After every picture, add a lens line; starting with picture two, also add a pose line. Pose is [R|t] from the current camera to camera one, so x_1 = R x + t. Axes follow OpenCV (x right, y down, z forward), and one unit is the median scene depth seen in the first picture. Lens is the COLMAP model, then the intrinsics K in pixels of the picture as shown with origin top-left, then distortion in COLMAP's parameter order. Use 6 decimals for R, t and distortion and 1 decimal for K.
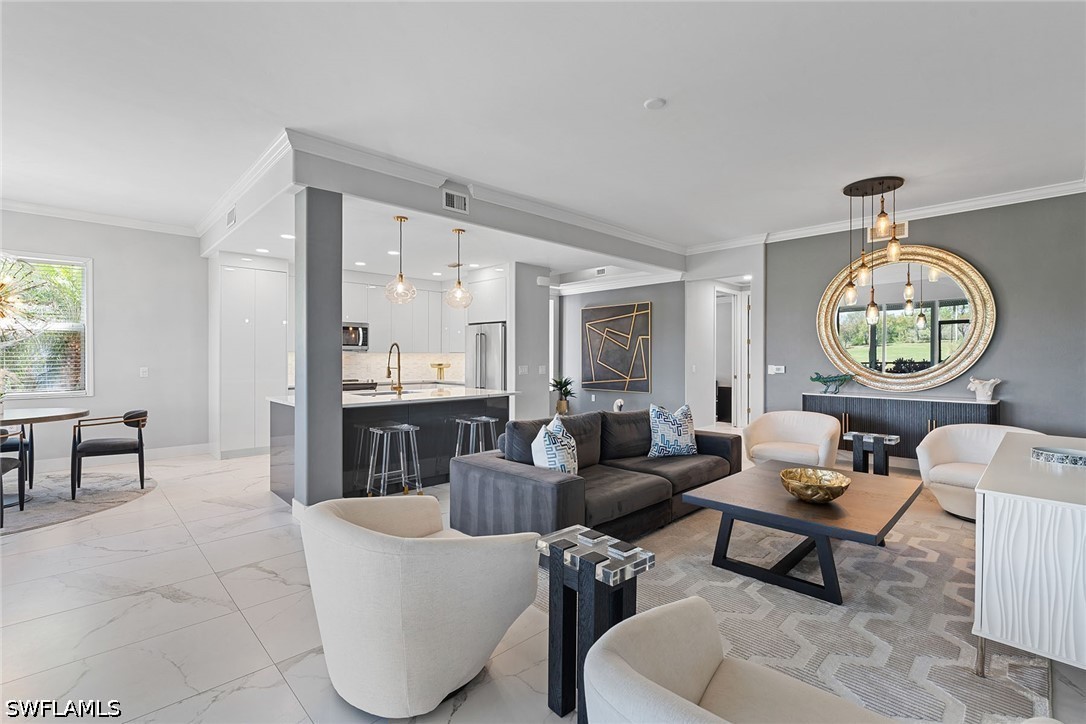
lens RADIAL K [[487.4, 0, 537.5], [0, 487.4, 362.8], [0, 0, 1]] dist [-0.013933, 0.003095]
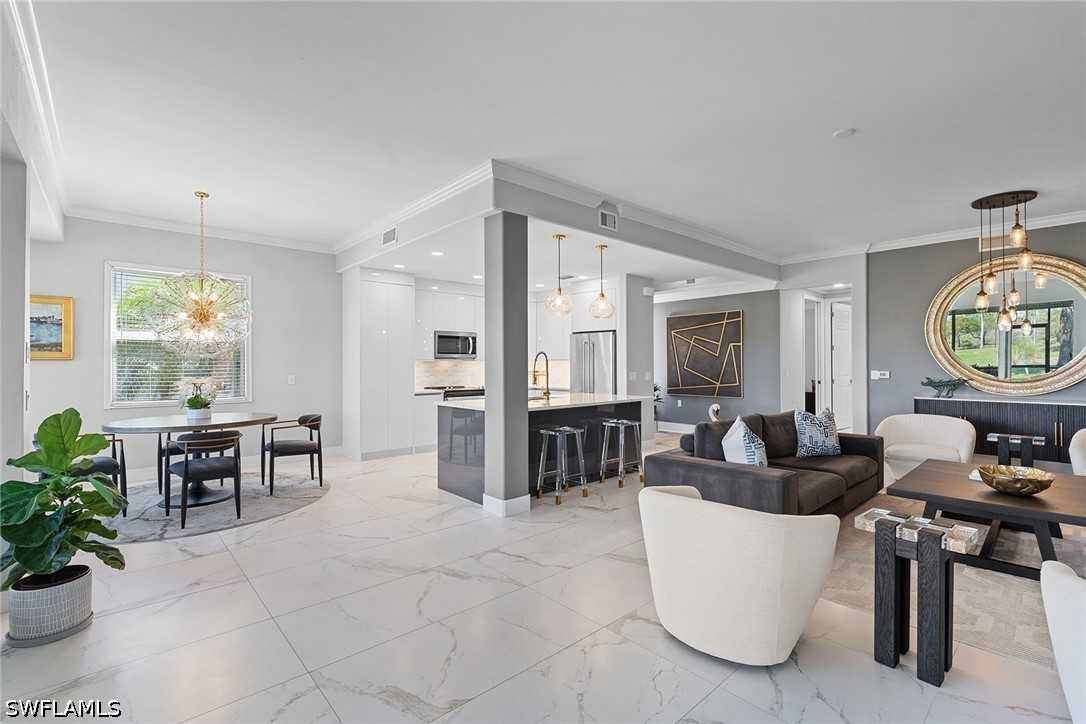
lens RADIAL K [[487.4, 0, 534.4], [0, 487.4, 364.9], [0, 0, 1]] dist [-0.013933, 0.003095]
pose [[0.999265, -0.004916, -0.038021, -0.256610], [0.004541, 0.999940, -0.009940, -0.000370], [0.038068, 0.009761, 0.999227, -0.071896]]
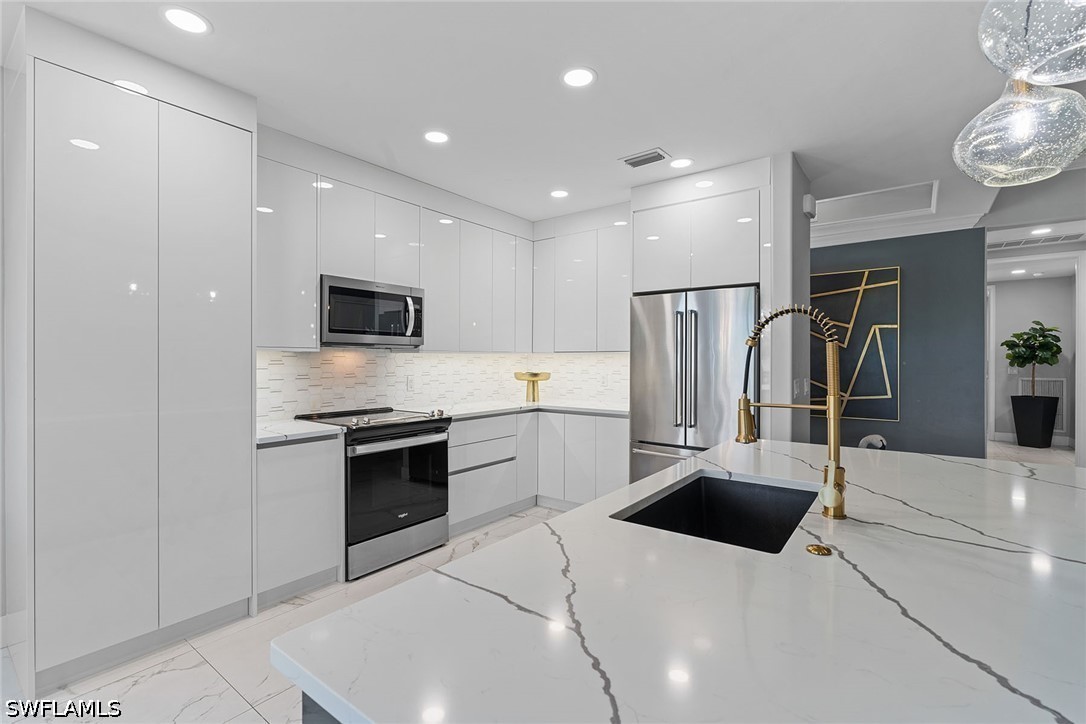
lens RADIAL K [[487.4, 0, 539.3], [0, 487.4, 362.8], [0, 0, 1]] dist [-0.013933, 0.003095]
pose [[0.988060, -0.001658, 0.154061, -0.436135], [0.002520, 0.999982, -0.005403, -0.010065], [-0.154049, 0.005727, 0.988047, 0.735996]]
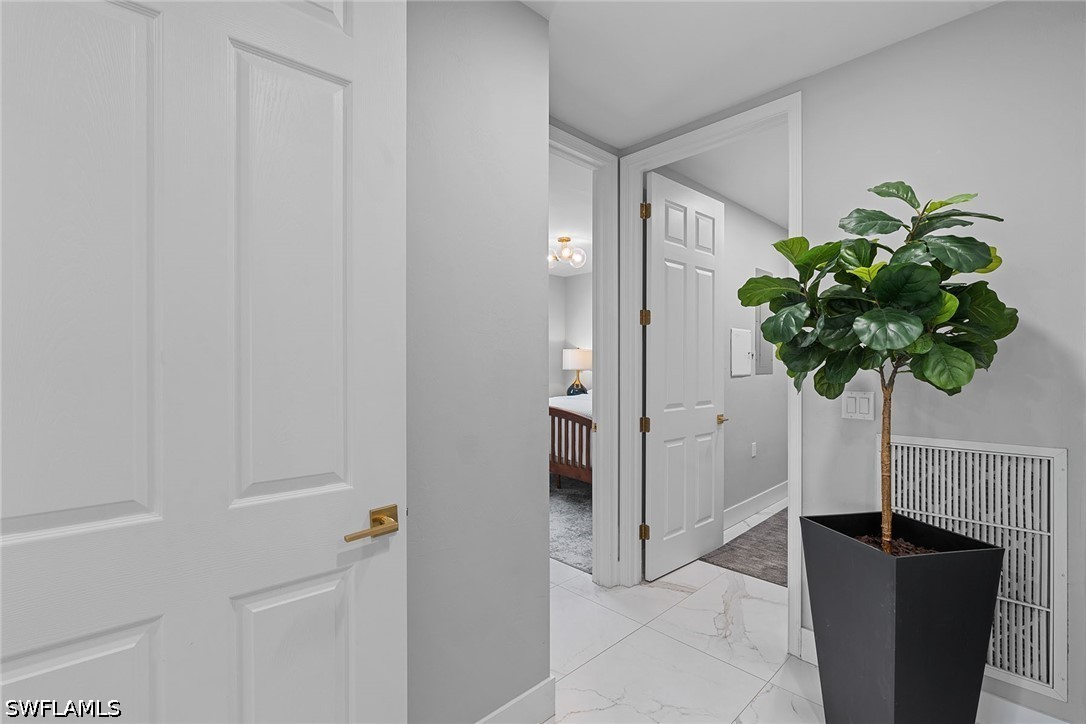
lens RADIAL K [[487.4, 0, 541.7], [0, 487.4, 363.8], [0, 0, 1]] dist [-0.013933, 0.003095]
pose [[0.999970, 0.000310, 0.007688, 0.887741], [-0.000413, 0.999909, 0.013460, -0.023044], [-0.007683, -0.013463, 0.999880, 1.533120]]
